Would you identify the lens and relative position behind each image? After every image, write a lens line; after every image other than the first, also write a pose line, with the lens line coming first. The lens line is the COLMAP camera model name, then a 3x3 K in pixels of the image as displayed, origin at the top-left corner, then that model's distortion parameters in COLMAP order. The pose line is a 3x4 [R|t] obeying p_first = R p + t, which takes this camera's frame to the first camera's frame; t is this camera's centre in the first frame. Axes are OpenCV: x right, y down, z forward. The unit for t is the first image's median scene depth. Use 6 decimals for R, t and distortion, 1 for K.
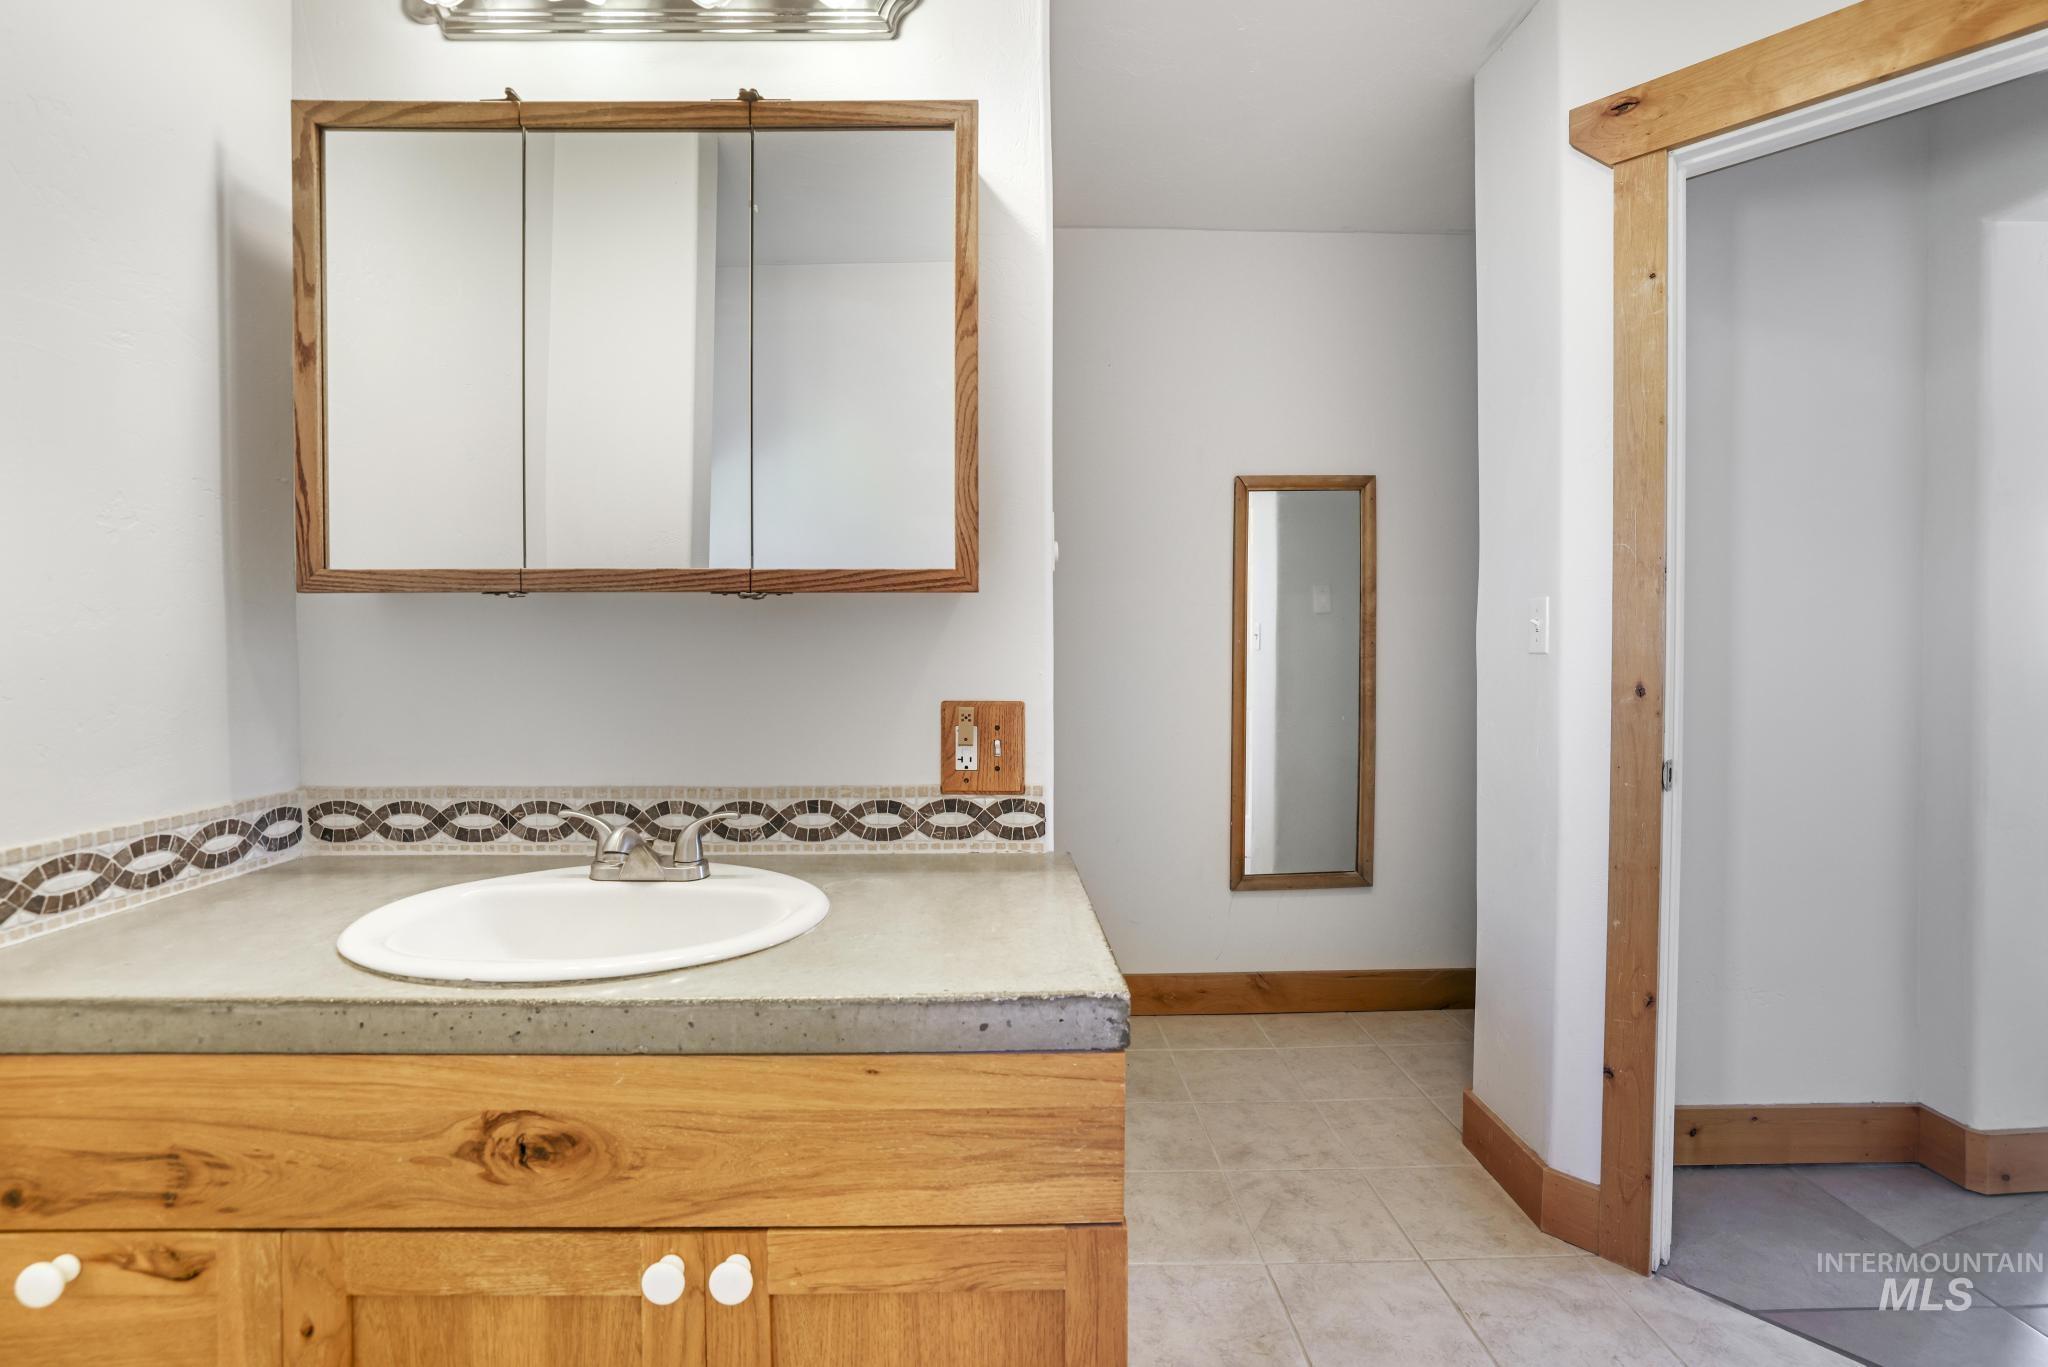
lens RADIAL K [[901.5, 0, 998.3], [0, 901.5, 672.7], [0, 0, 1]] dist [-0.043235, 0.014529]
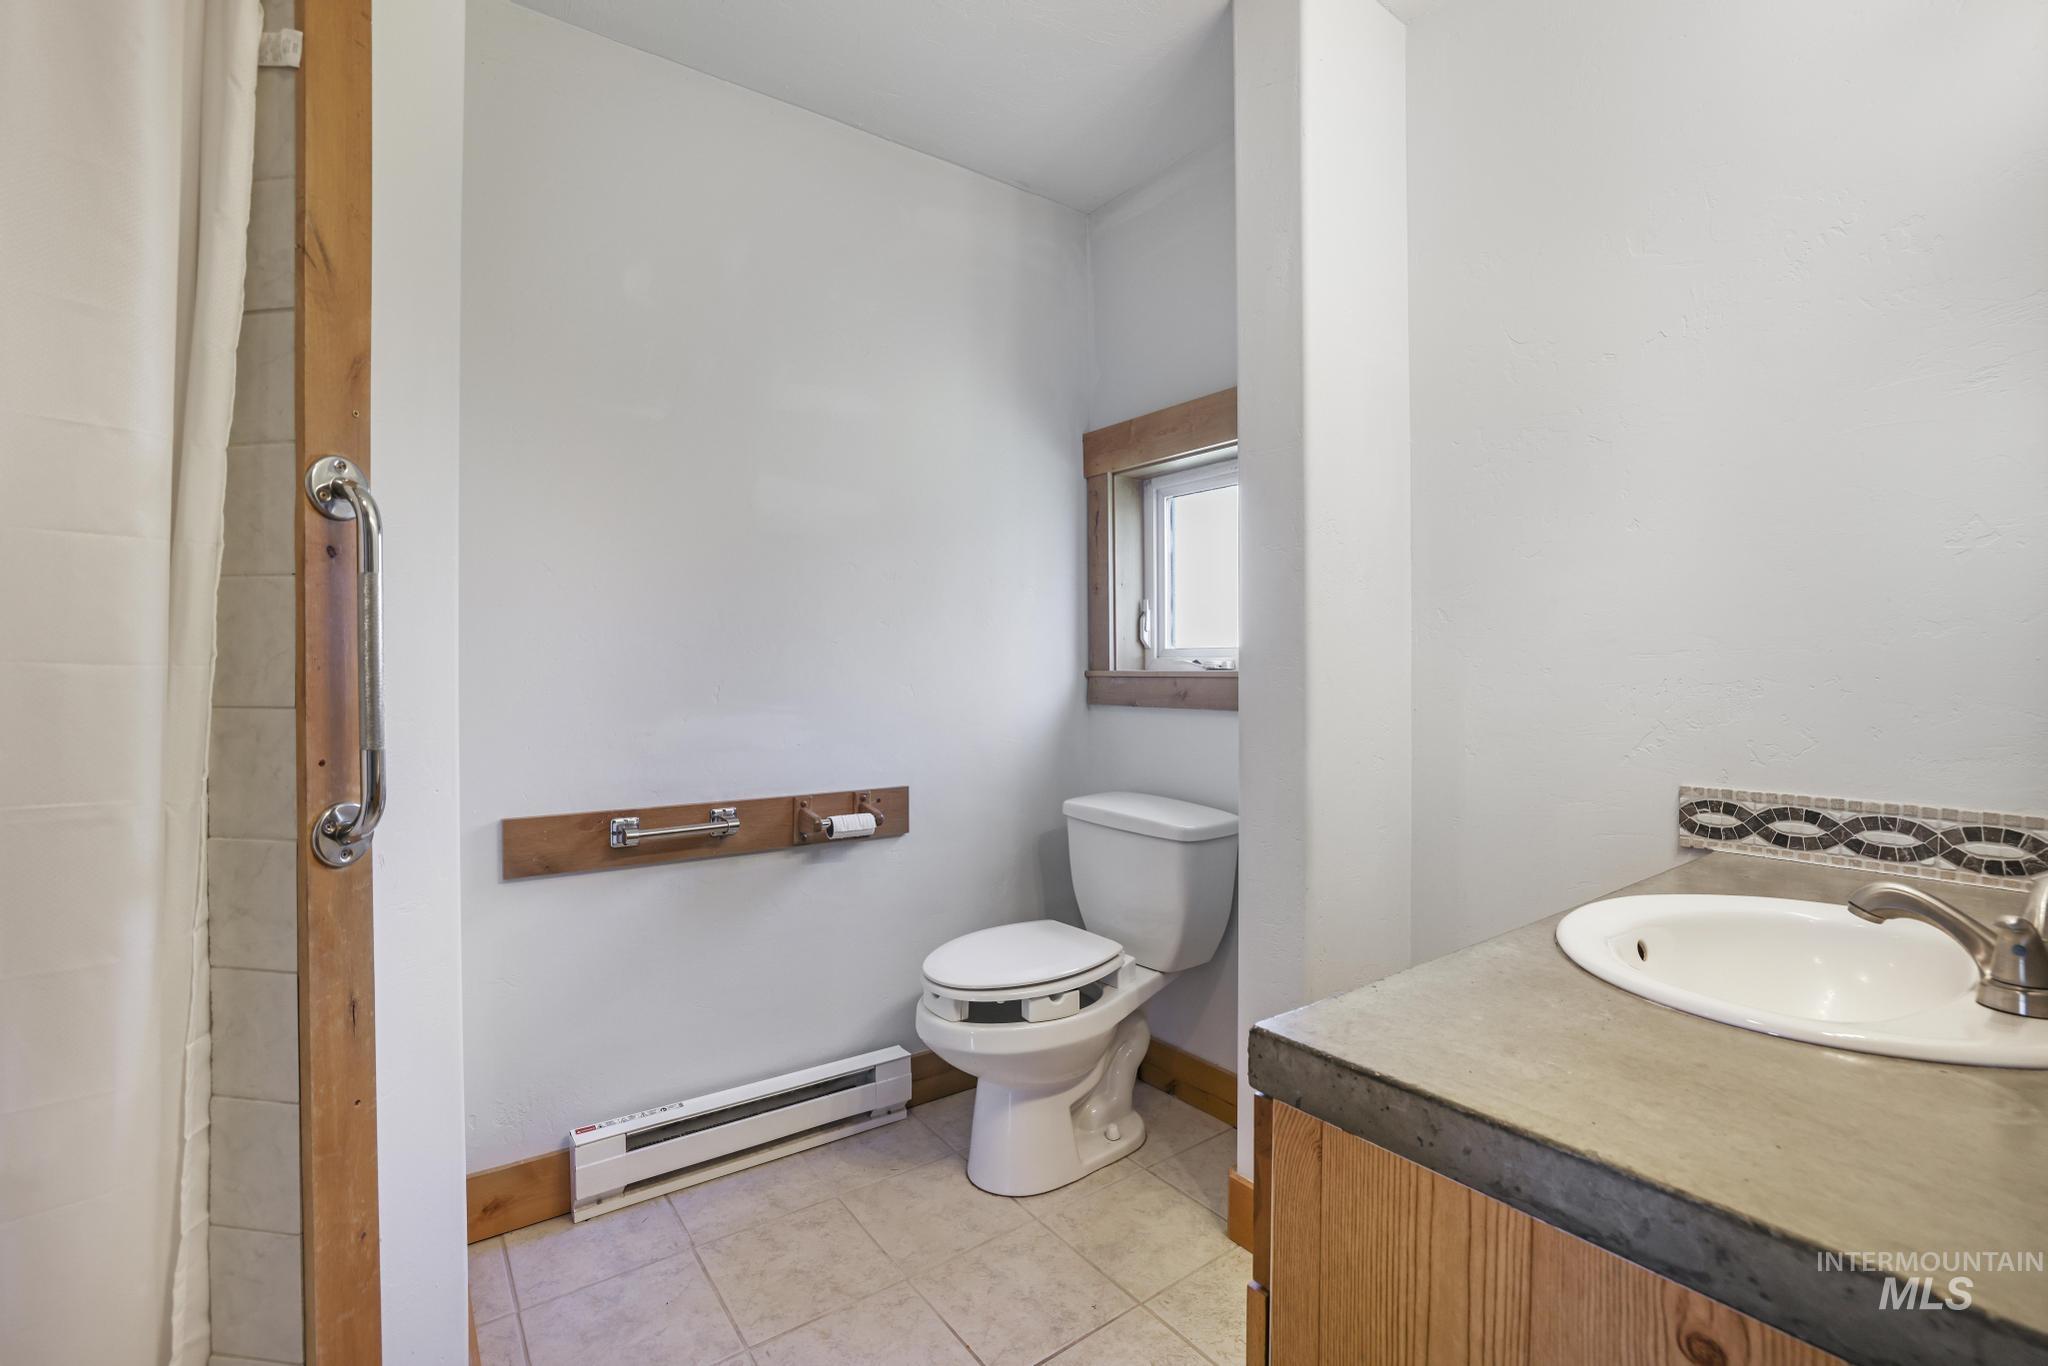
lens RADIAL K [[901.5, 0, 998.3], [0, 901.5, 672.2], [0, 0, 1]] dist [-0.043235, 0.014529]
pose [[-0.835269, 0.004127, -0.549827, 0.680764], [-0.010121, 0.999687, 0.022880, -0.017544], [0.549749, 0.024675, -0.834965, 1.280137]]
